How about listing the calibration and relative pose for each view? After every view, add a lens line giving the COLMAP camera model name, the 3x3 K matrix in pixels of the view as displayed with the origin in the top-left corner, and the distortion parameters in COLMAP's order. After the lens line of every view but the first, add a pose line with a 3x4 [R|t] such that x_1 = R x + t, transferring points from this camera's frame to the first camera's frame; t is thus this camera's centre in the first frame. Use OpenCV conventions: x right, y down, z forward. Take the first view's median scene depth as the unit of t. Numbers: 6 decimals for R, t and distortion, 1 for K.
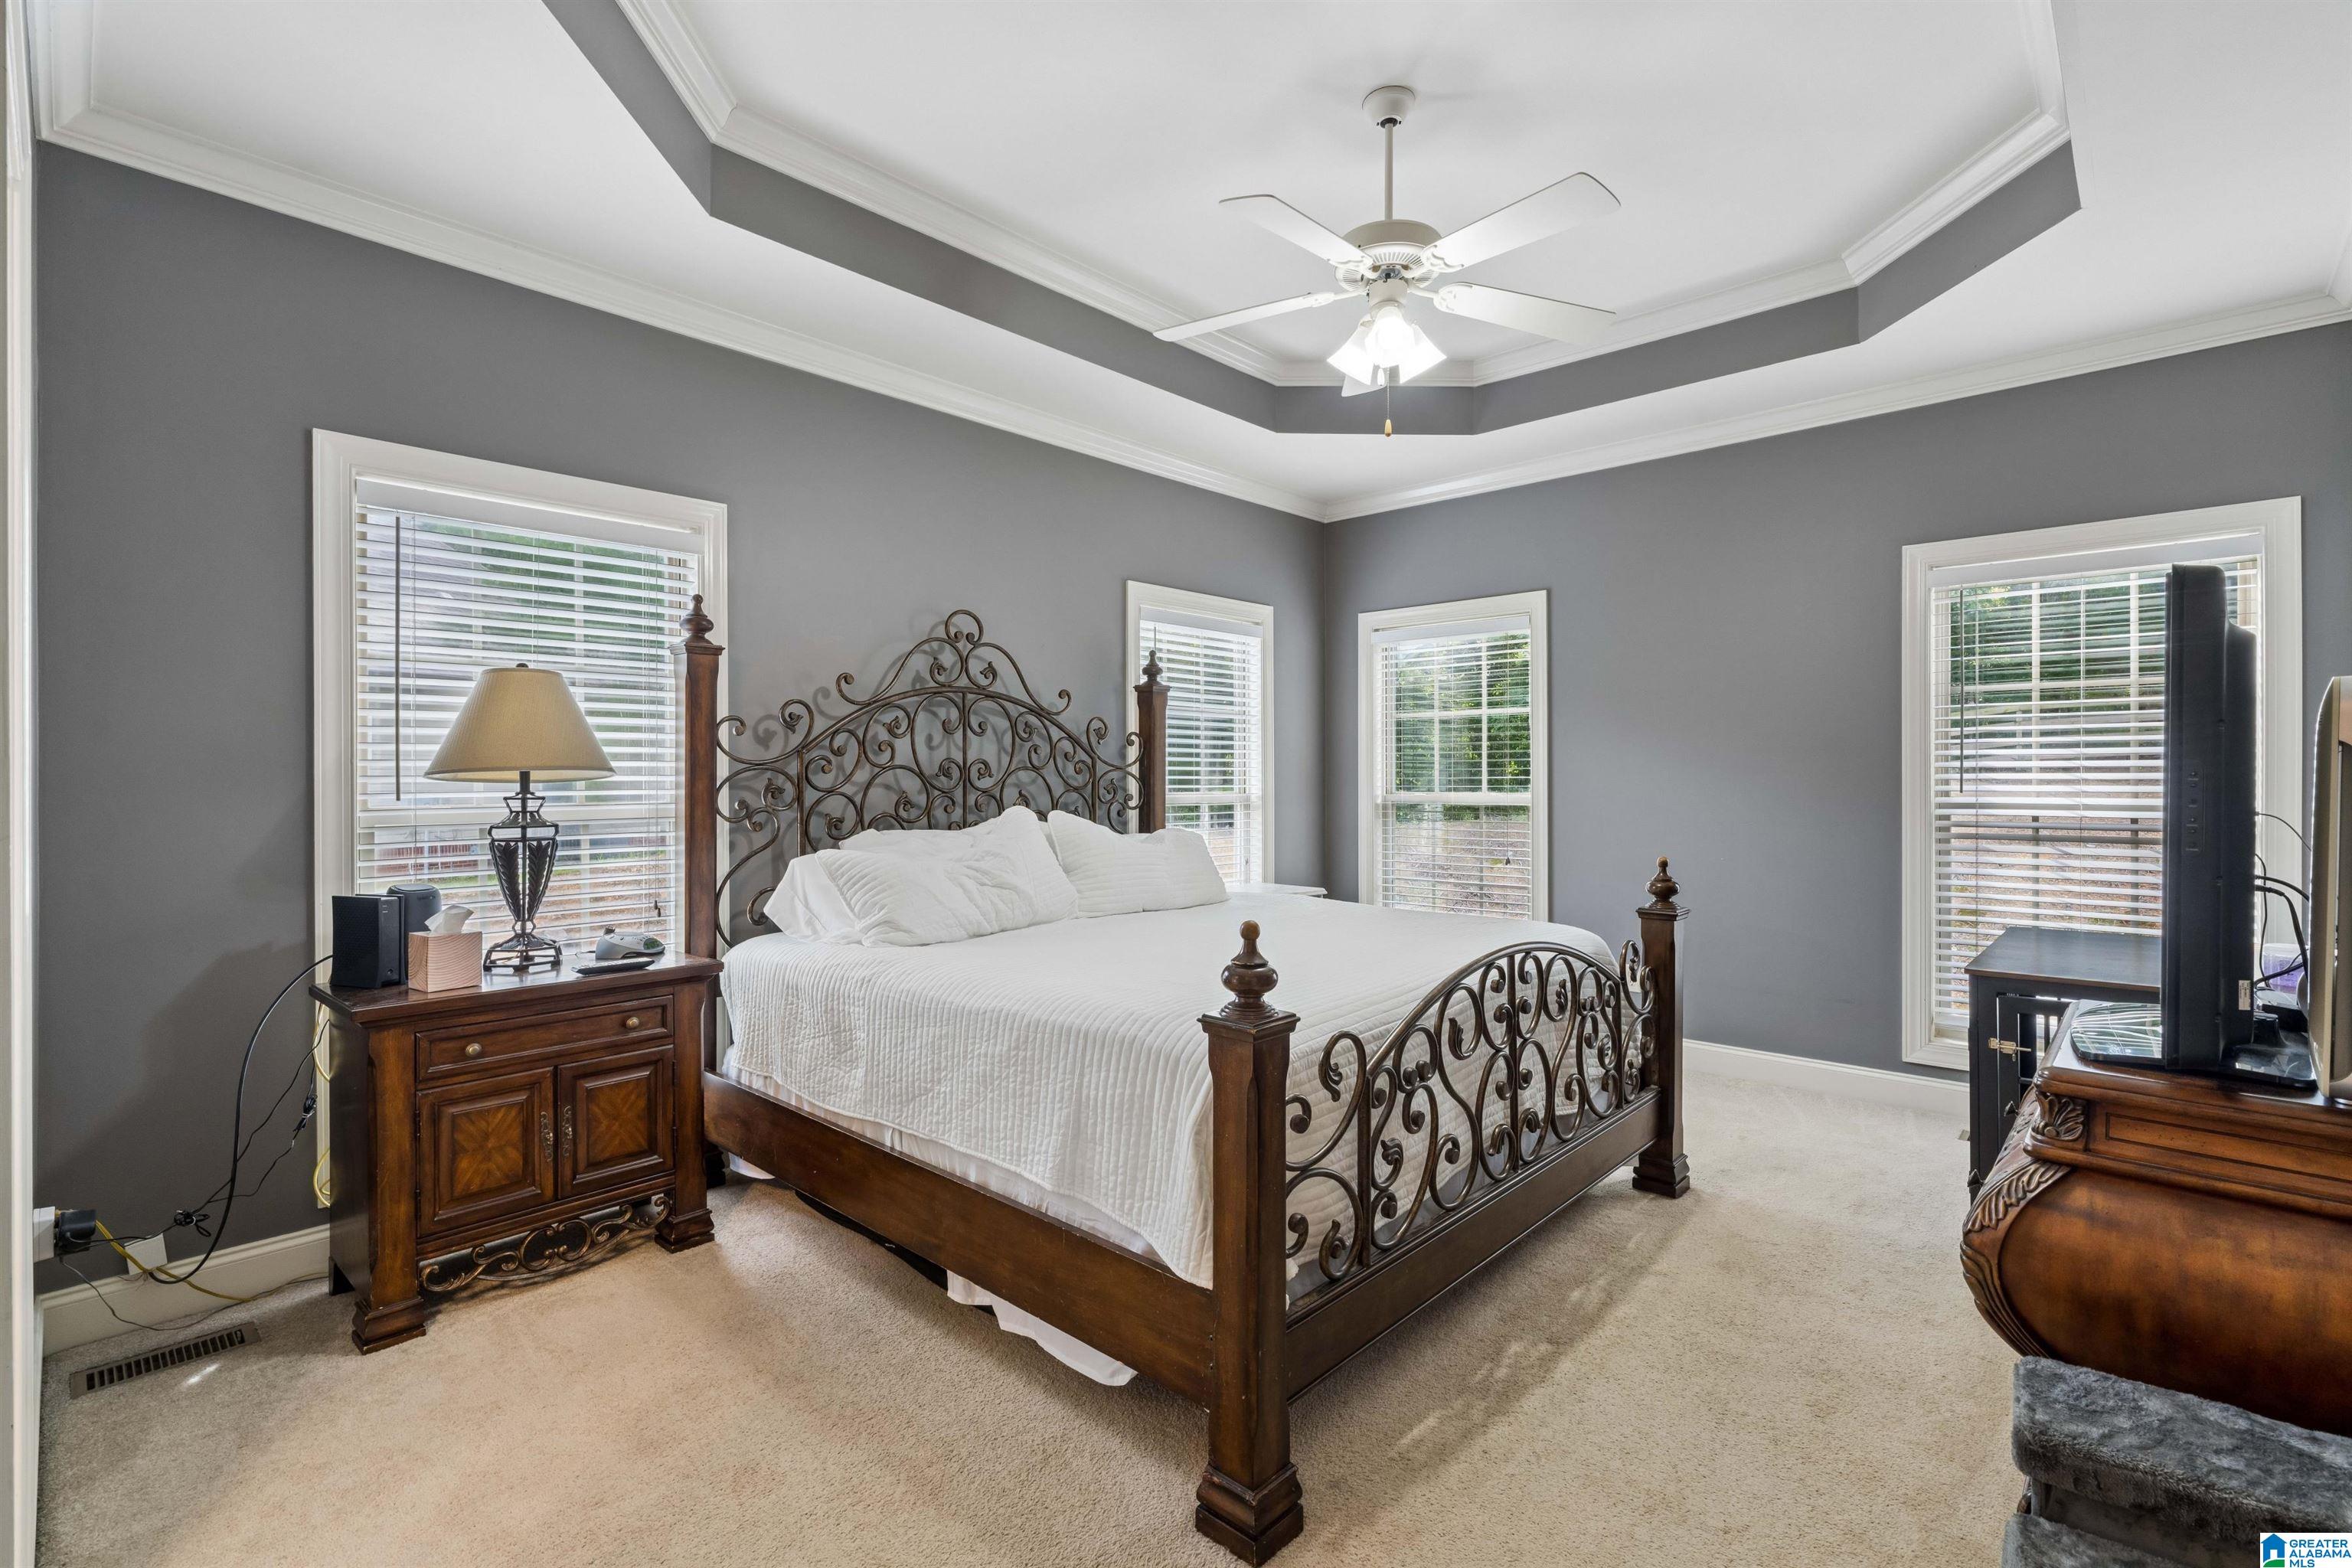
lens RADIAL K [[1056.4, 0, 1176.0], [0, 1056.4, 784.0], [0, 0, 1]] dist [-0.003314, 0.000355]
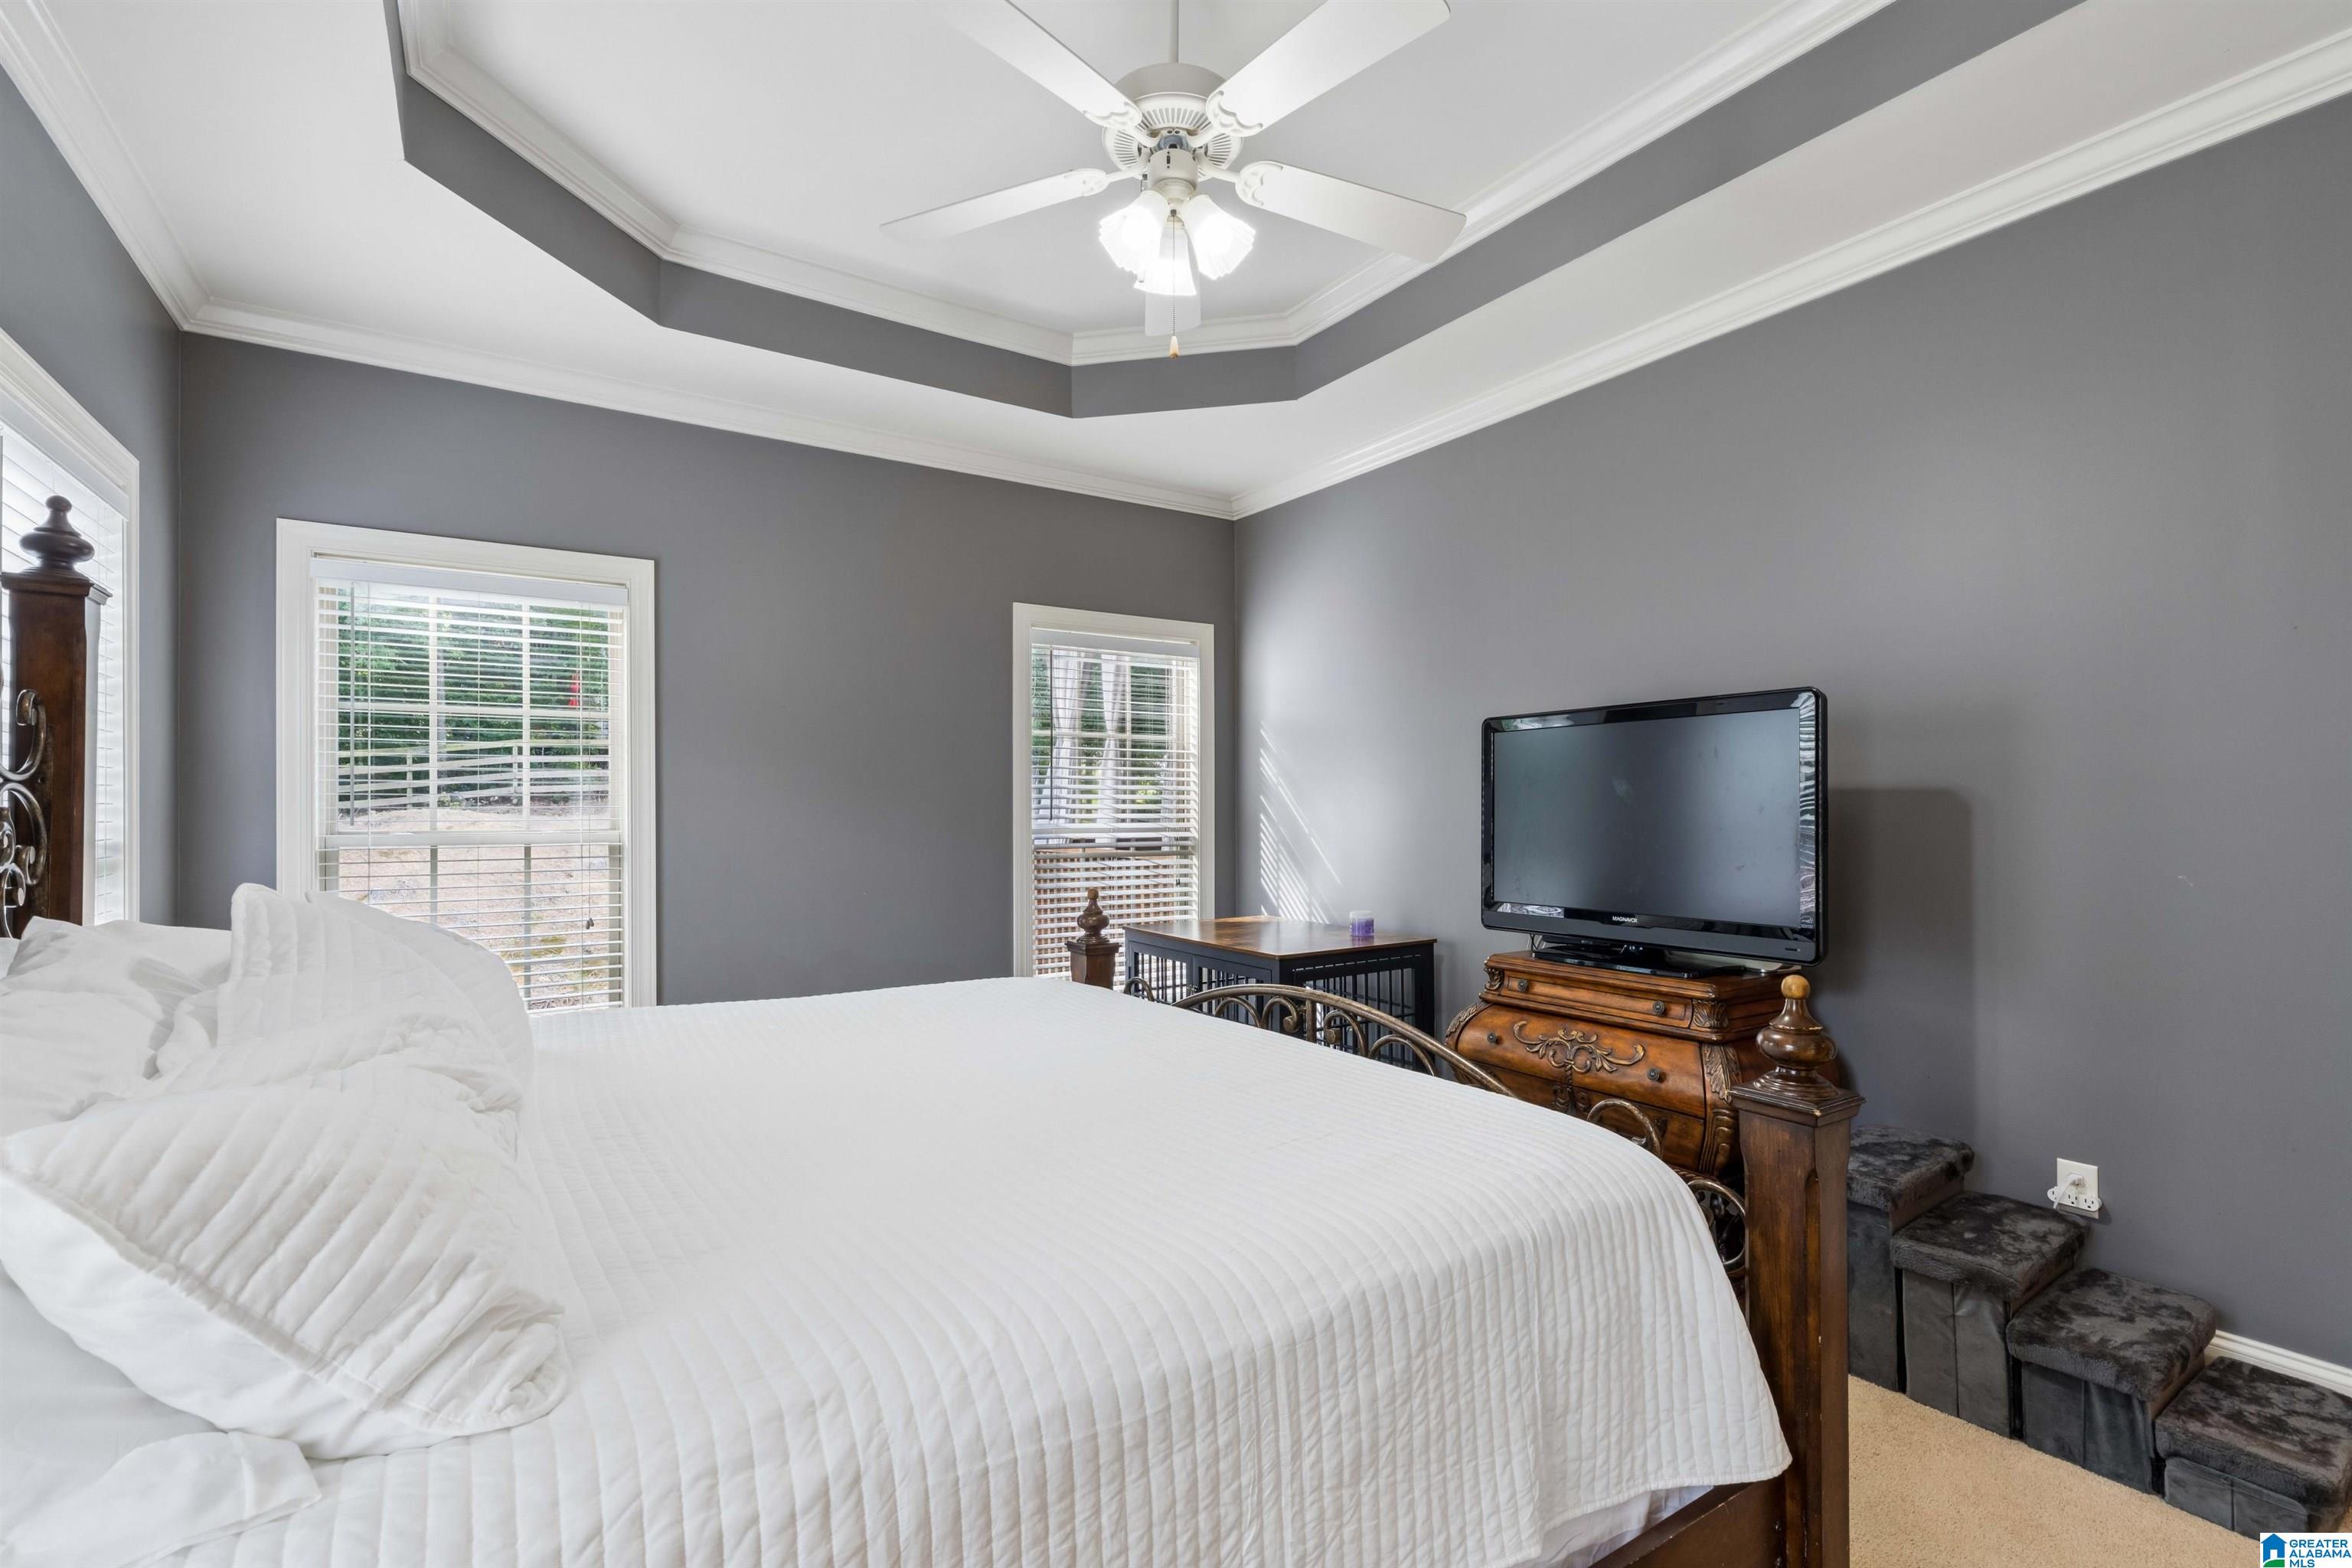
lens RADIAL K [[1056.4, 0, 1176.0], [0, 1056.4, 784.0], [0, 0, 1]] dist [-0.003314, 0.000355]
pose [[0.248178, 0.021458, 0.968477, -0.366045], [0.011673, 0.999616, -0.025139, 0.002847], [-0.968644, 0.017544, 0.247832, 0.555696]]
